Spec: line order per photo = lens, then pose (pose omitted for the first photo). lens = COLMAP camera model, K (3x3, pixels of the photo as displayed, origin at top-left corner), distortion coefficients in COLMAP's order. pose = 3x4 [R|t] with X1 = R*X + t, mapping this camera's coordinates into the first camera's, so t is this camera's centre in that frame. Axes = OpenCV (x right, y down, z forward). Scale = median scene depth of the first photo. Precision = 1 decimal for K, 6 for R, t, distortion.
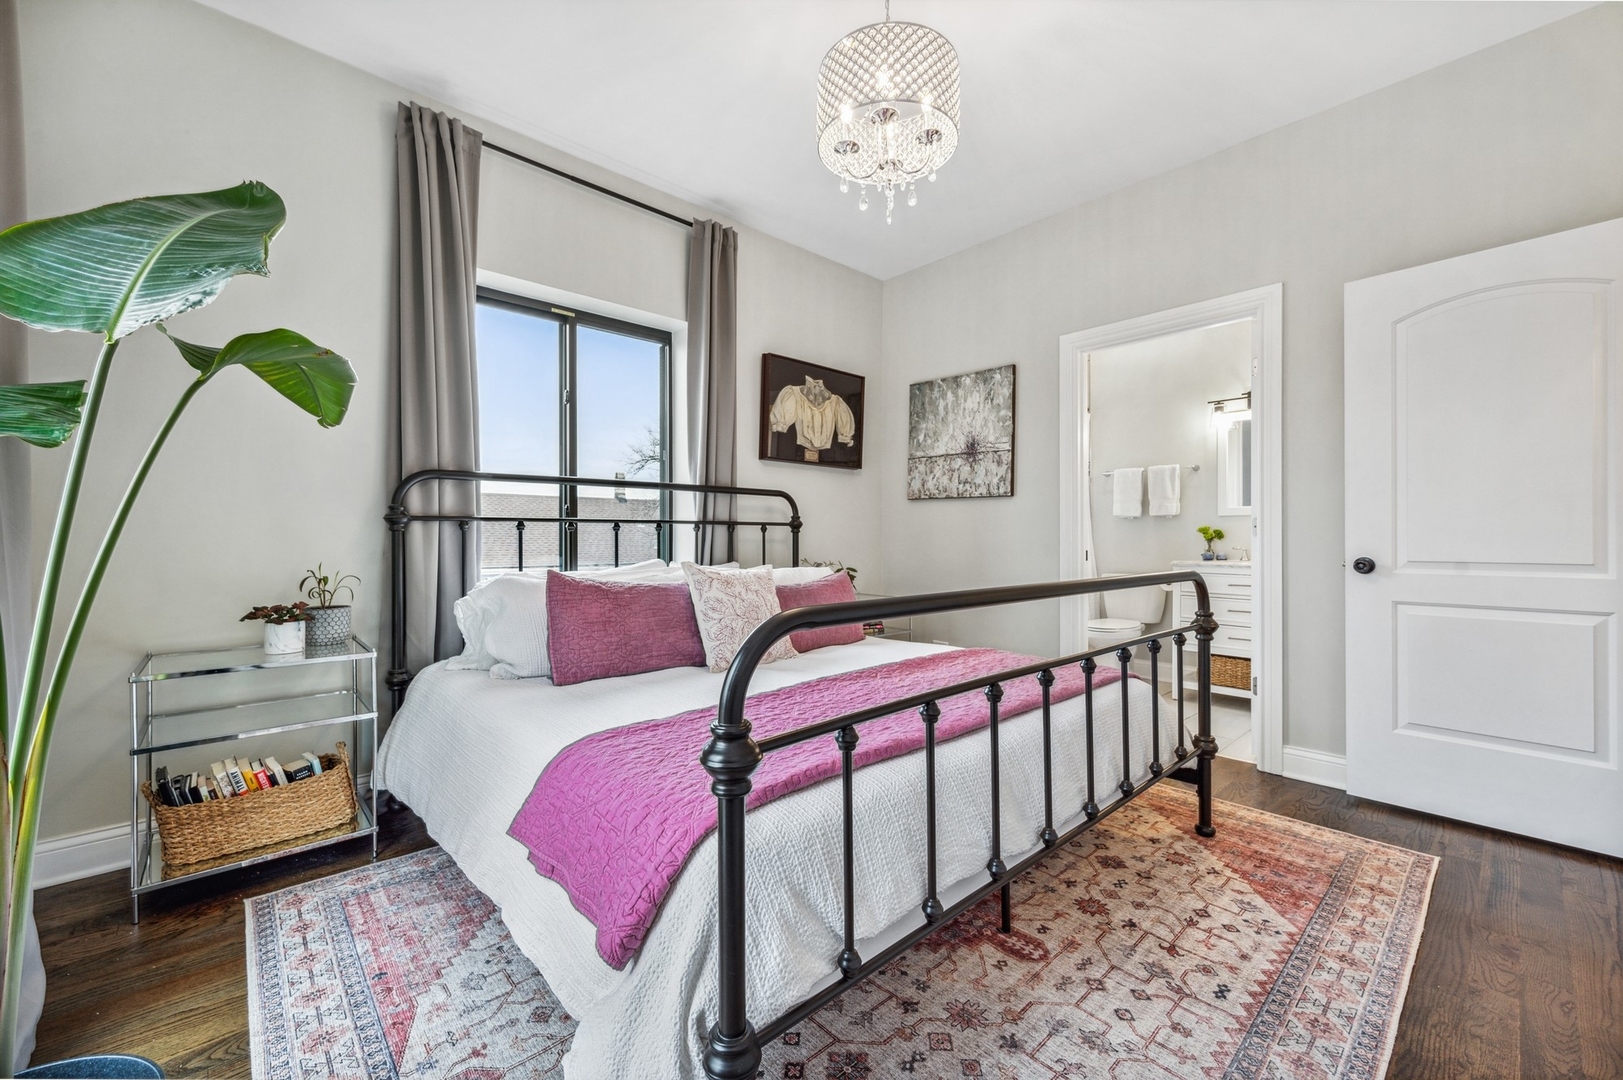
lens RADIAL K [[637.3, 0, 814.8], [0, 637.3, 538.6], [0, 0, 1]] dist [-0.001524, 0.000548]
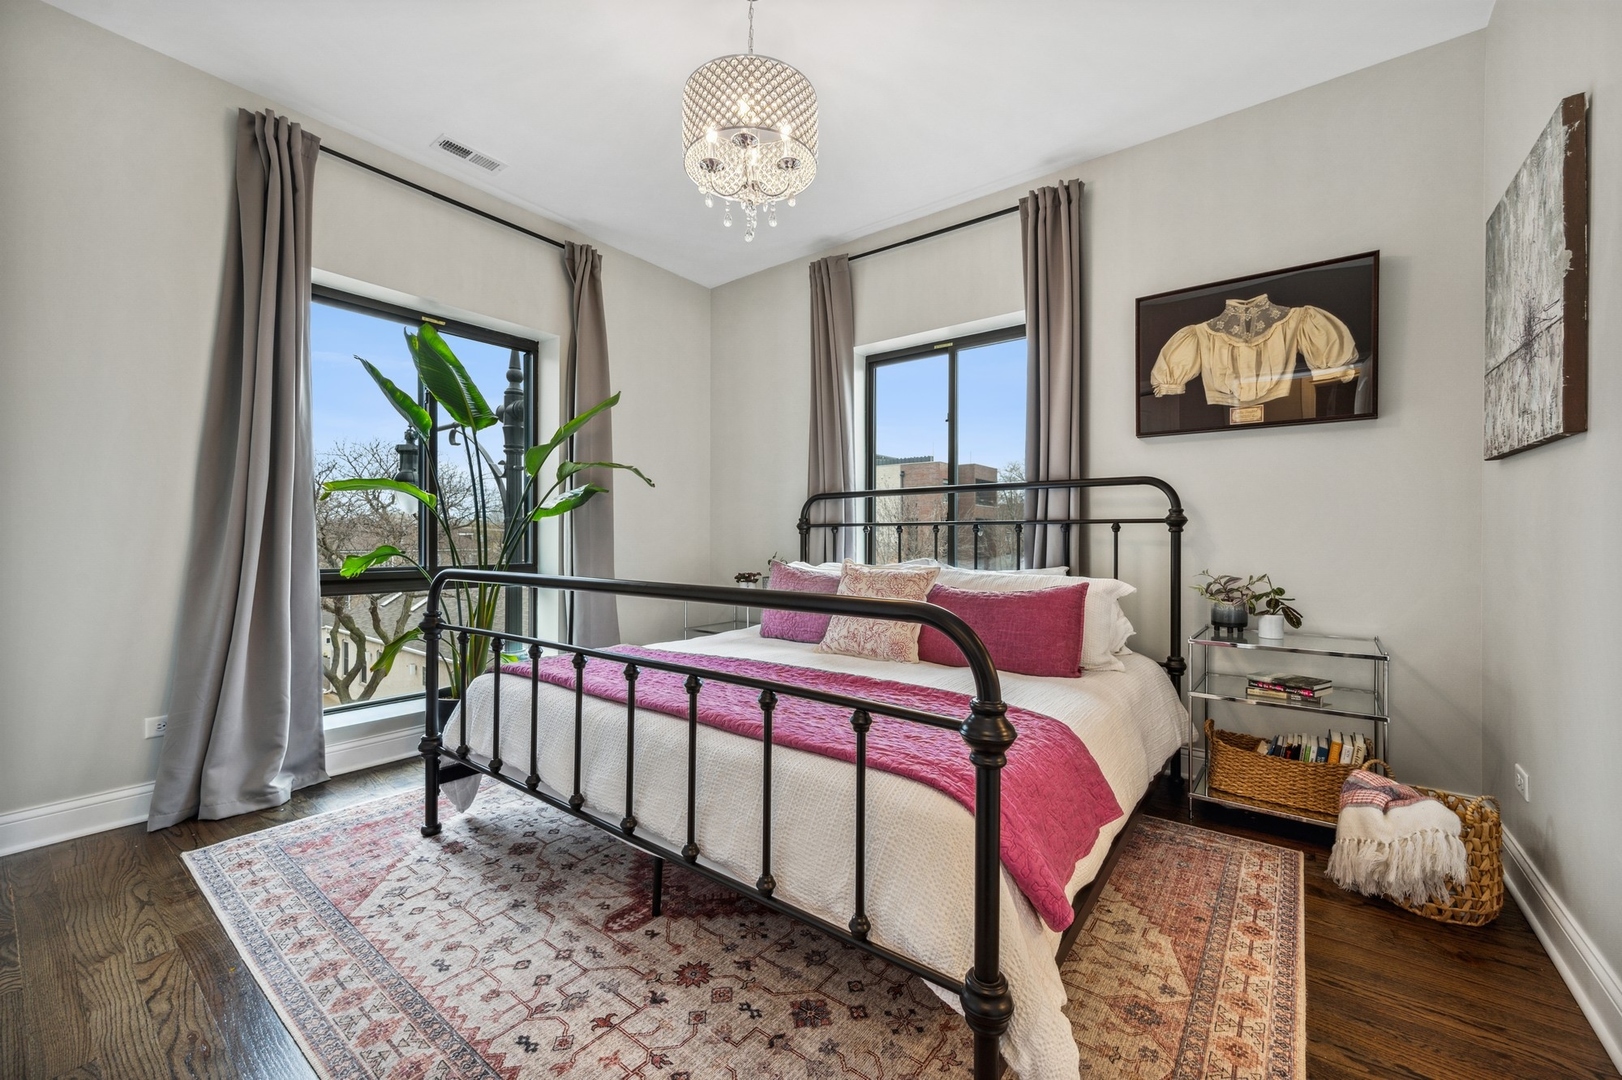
lens RADIAL K [[644.4, 0, 810.7], [0, 644.4, 535.2], [0, 0, 1]] dist [-0.001119, -0.000648]
pose [[0.180202, -0.005762, -0.983613, 0.970518], [-0.005686, 0.999960, -0.006900, 0.002931], [0.983613, 0.006836, 0.180162, 0.742128]]
